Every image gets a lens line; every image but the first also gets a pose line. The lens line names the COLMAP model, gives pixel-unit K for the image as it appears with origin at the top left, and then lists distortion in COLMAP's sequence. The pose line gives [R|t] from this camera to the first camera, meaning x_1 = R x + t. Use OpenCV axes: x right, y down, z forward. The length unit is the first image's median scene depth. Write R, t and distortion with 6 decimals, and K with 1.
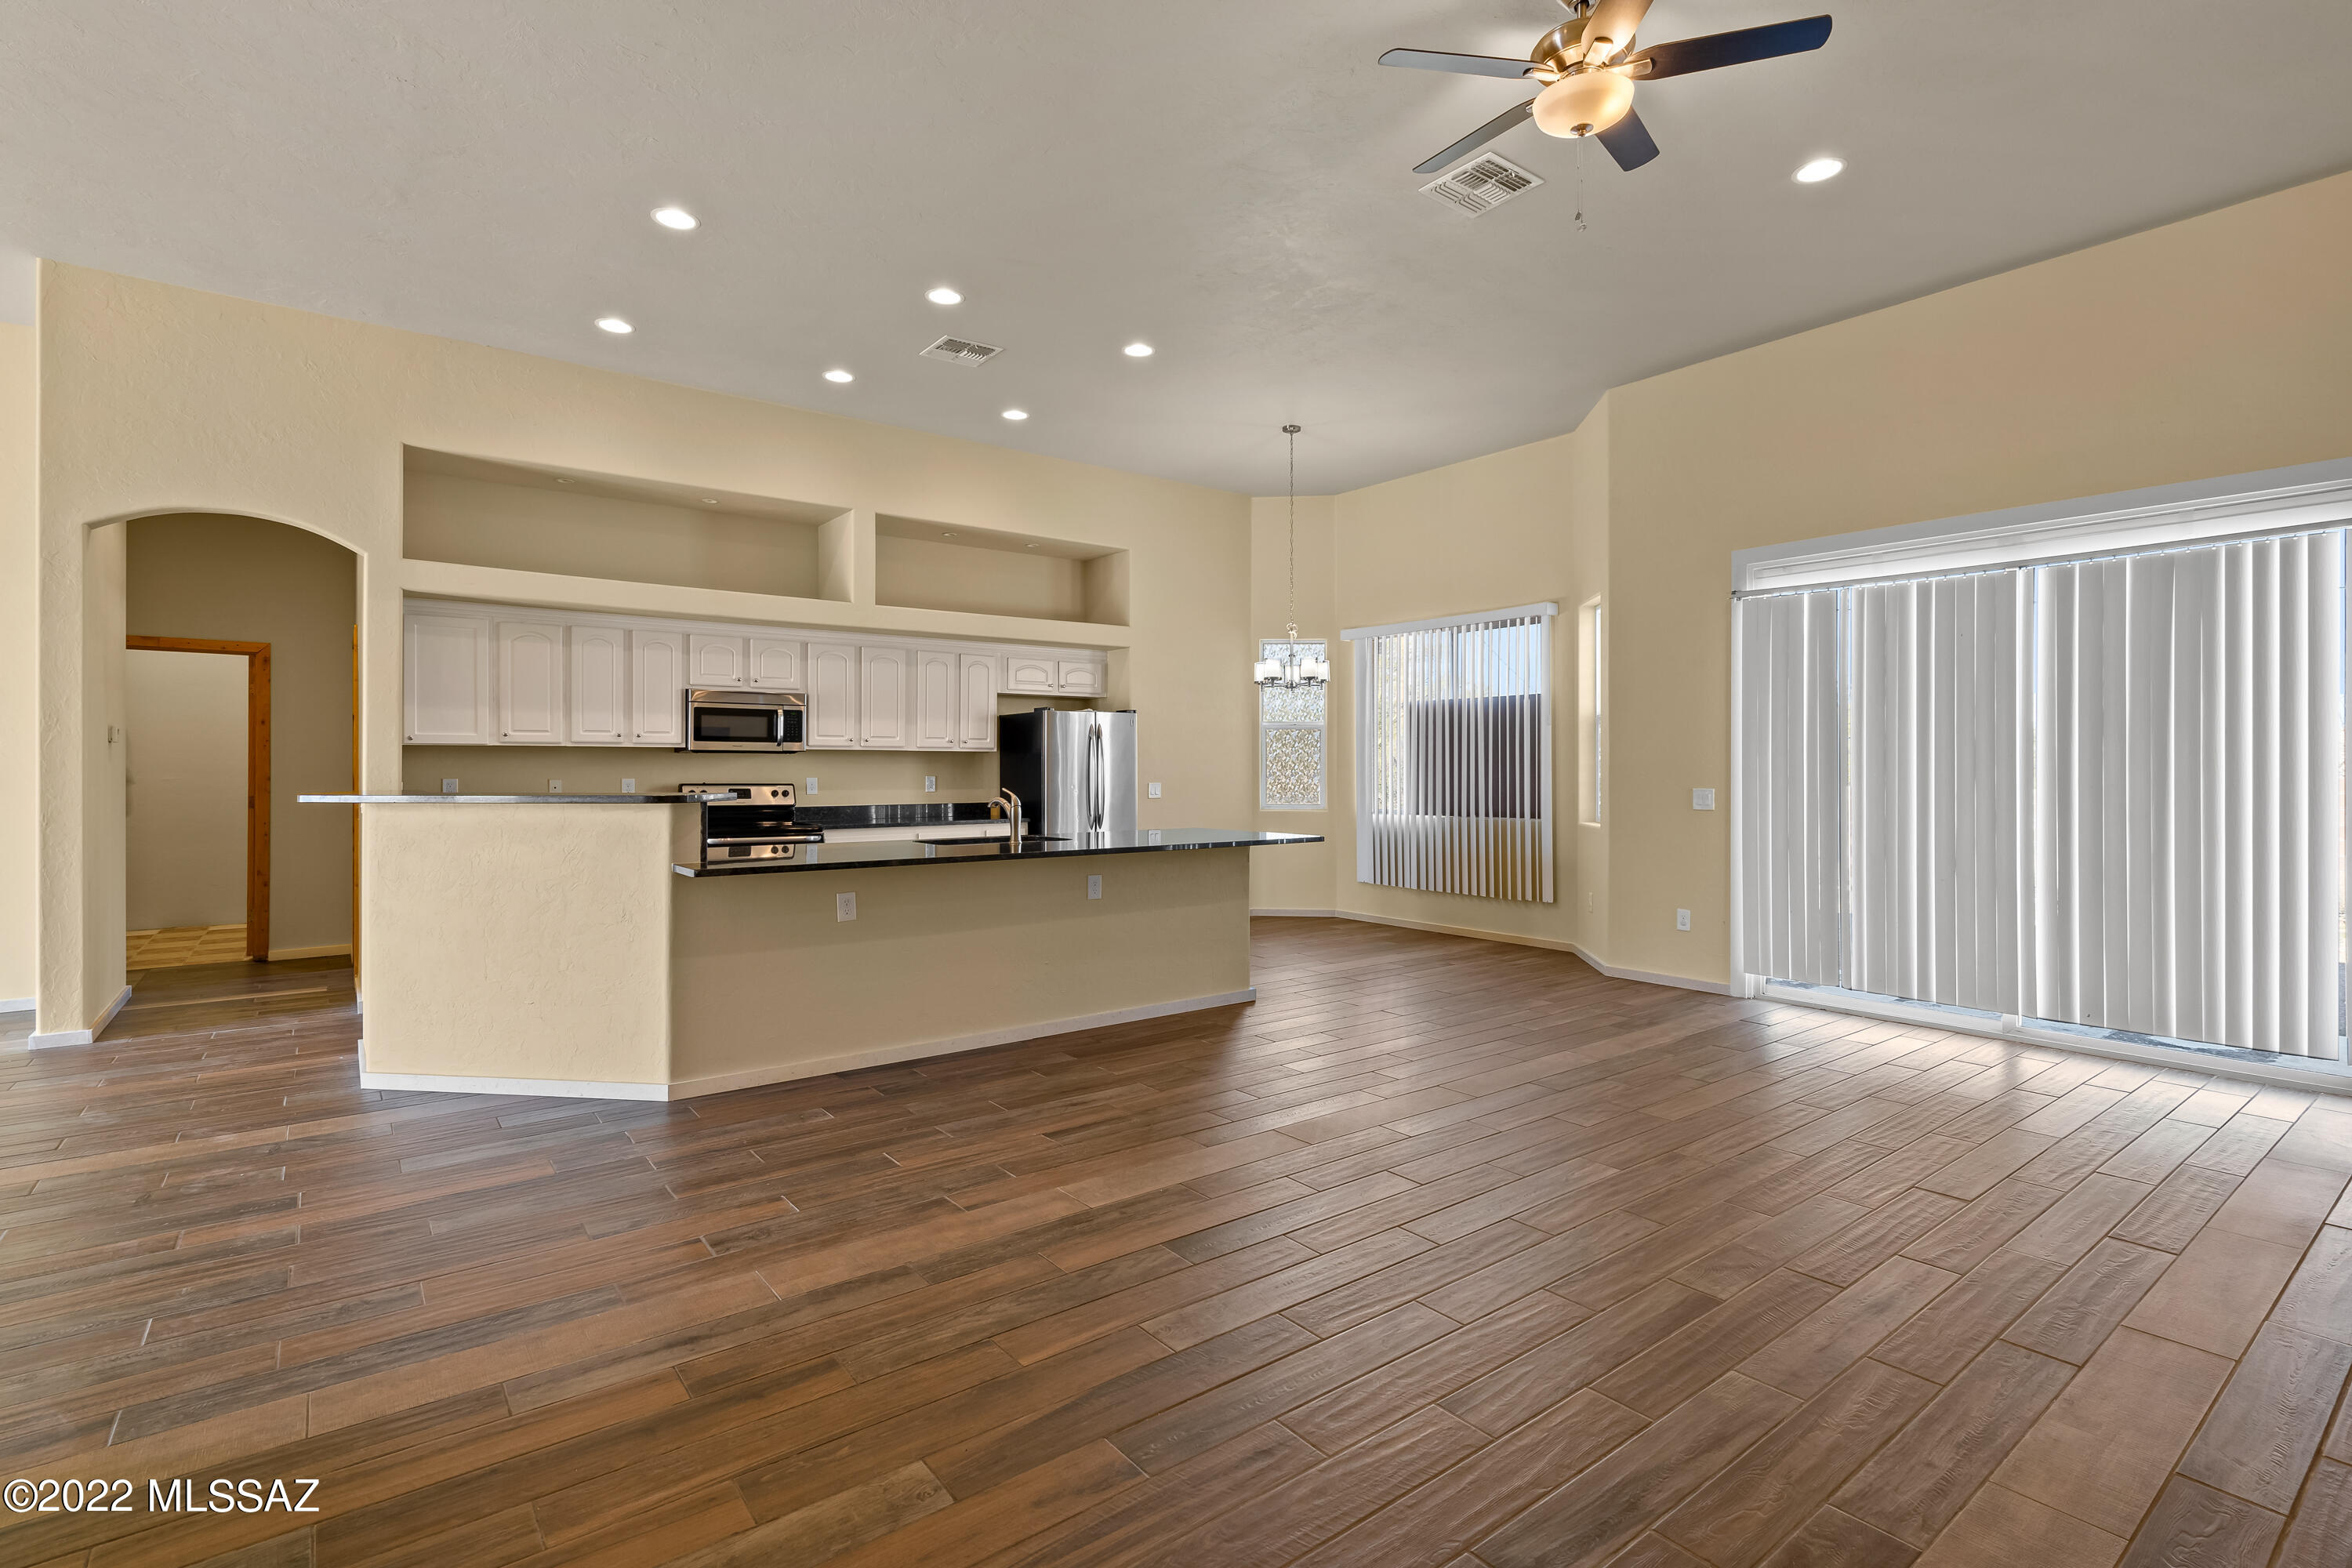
lens RADIAL K [[1096.6, 0, 1175.5], [0, 1096.6, 774.0], [0, 0, 1]] dist [0.000585, 0.000848]
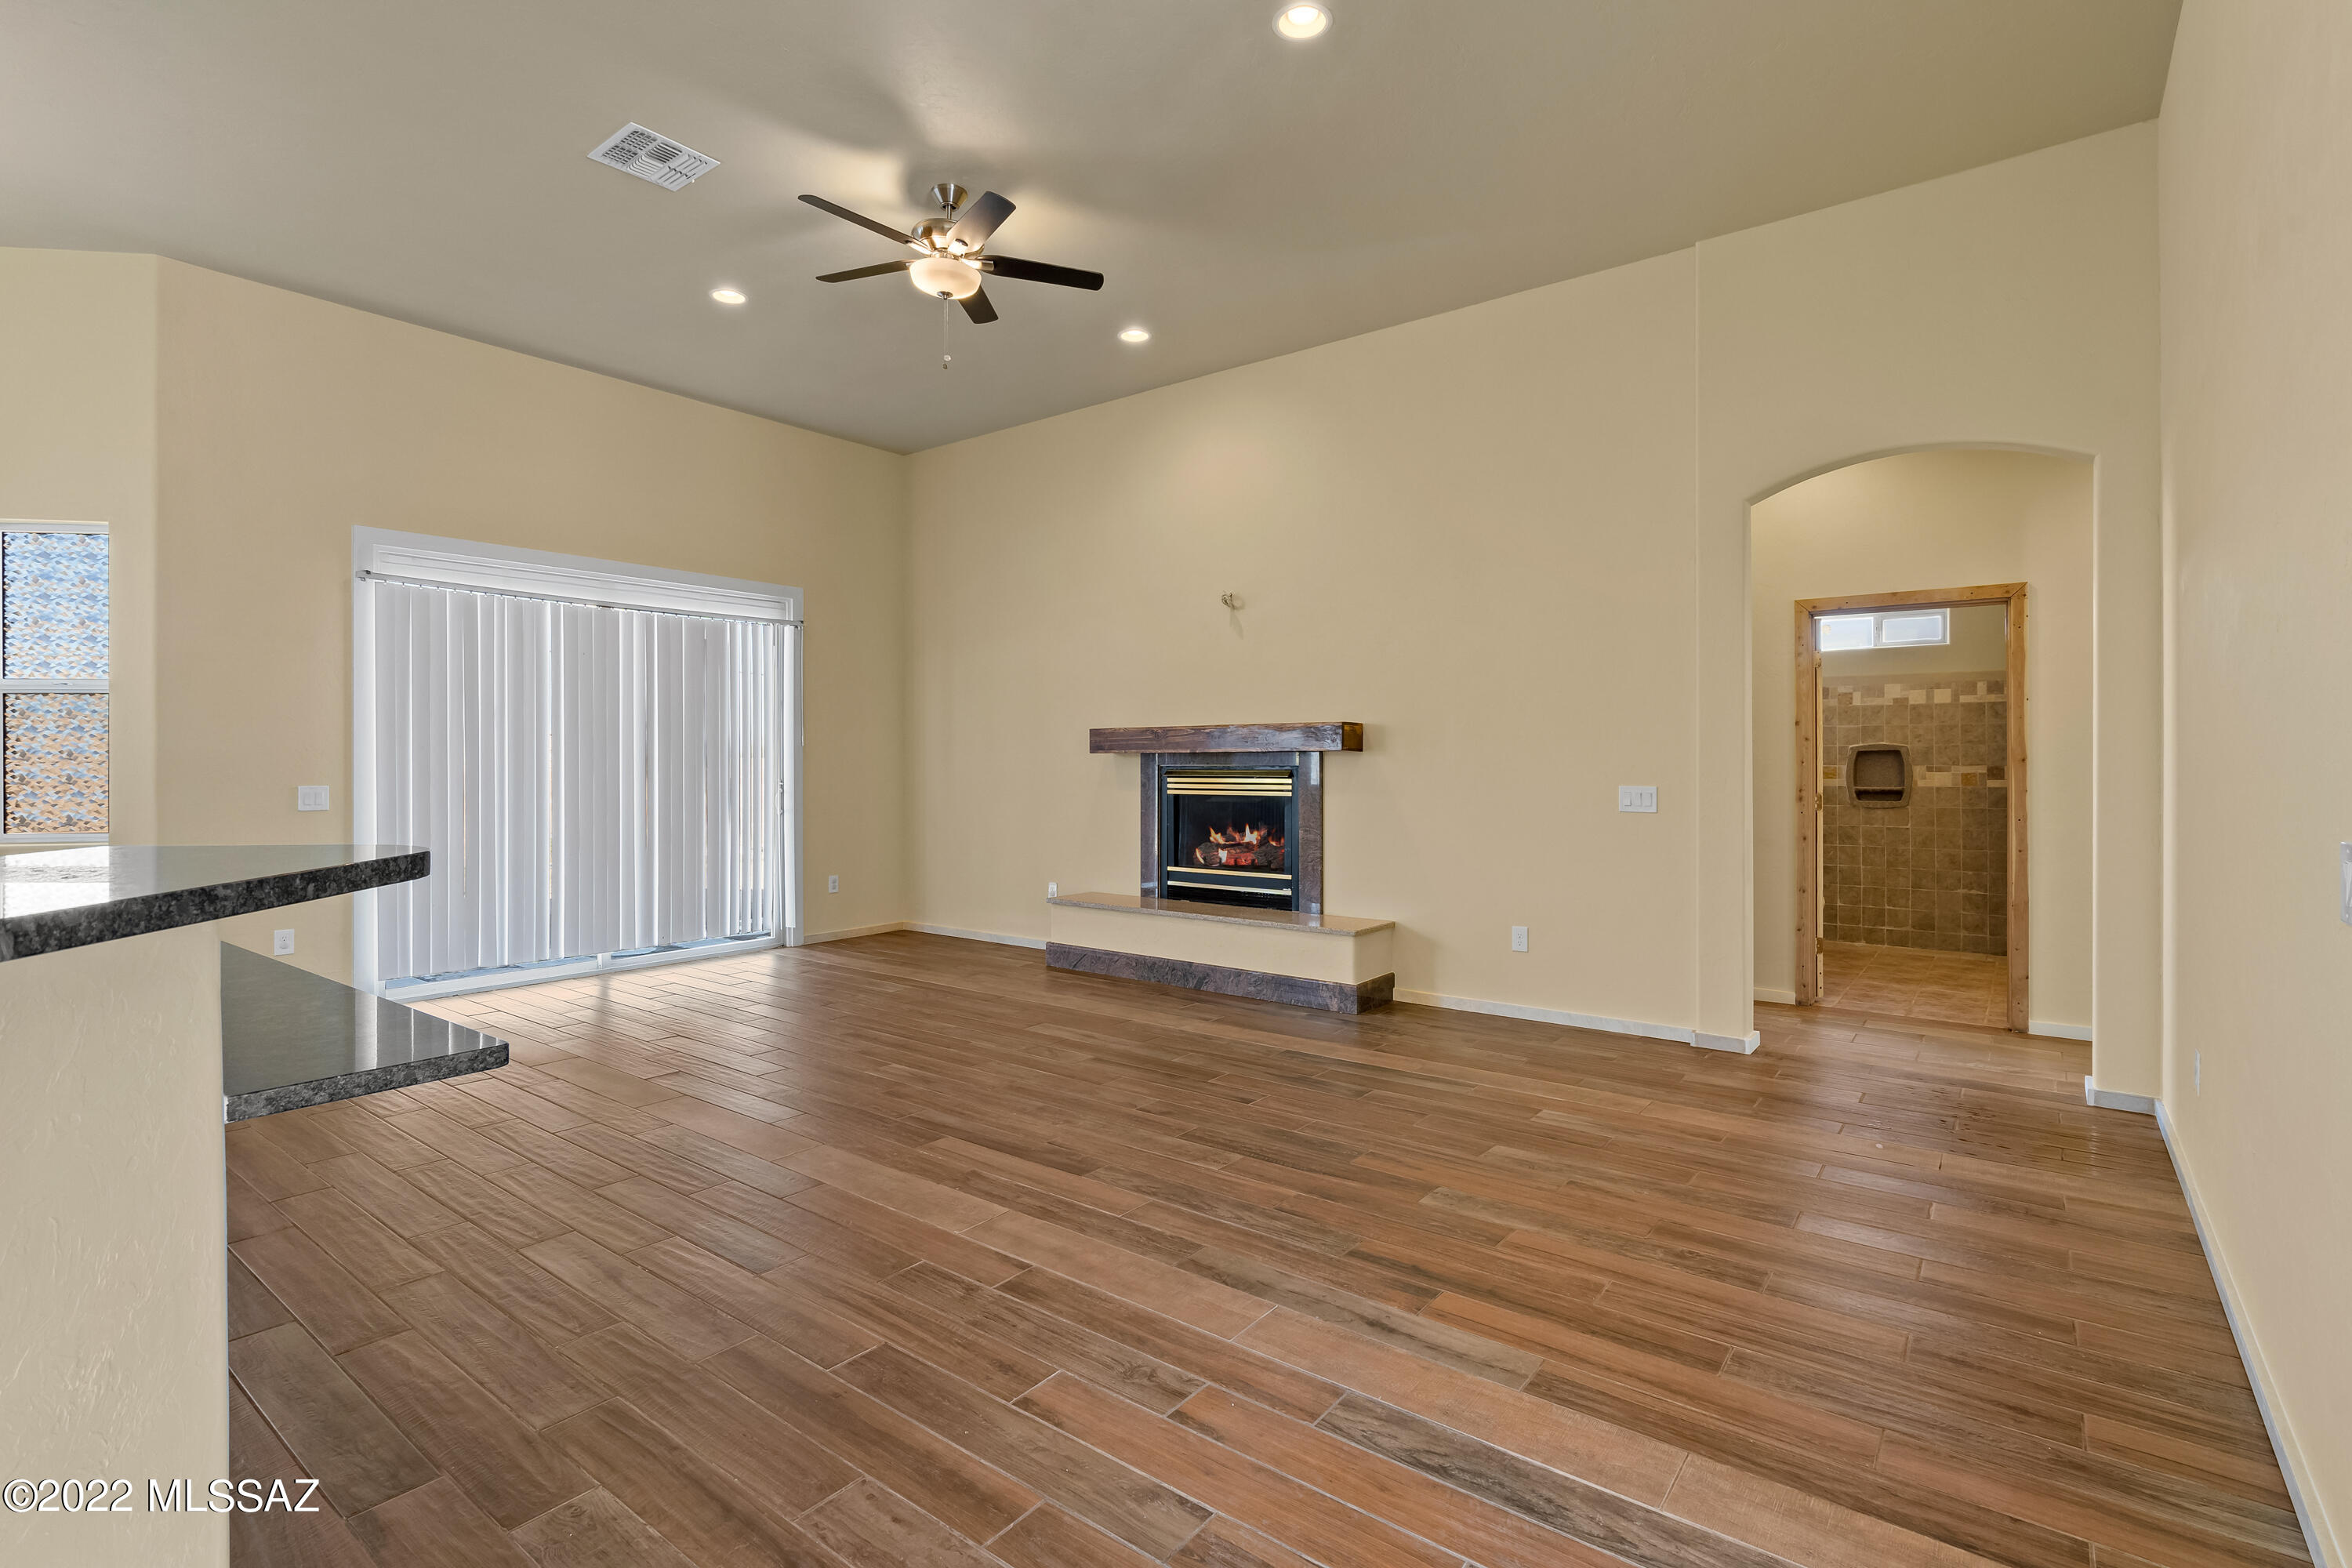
lens RADIAL K [[1096.6, 0, 1169.3], [0, 1096.6, 765.4], [0, 0, 1]] dist [0.000585, 0.000848]
pose [[-0.247499, -0.004956, 0.968875, -0.542478], [0.006310, 0.999957, 0.006727, -0.003983], [-0.968868, 0.007778, -0.247457, 0.564366]]
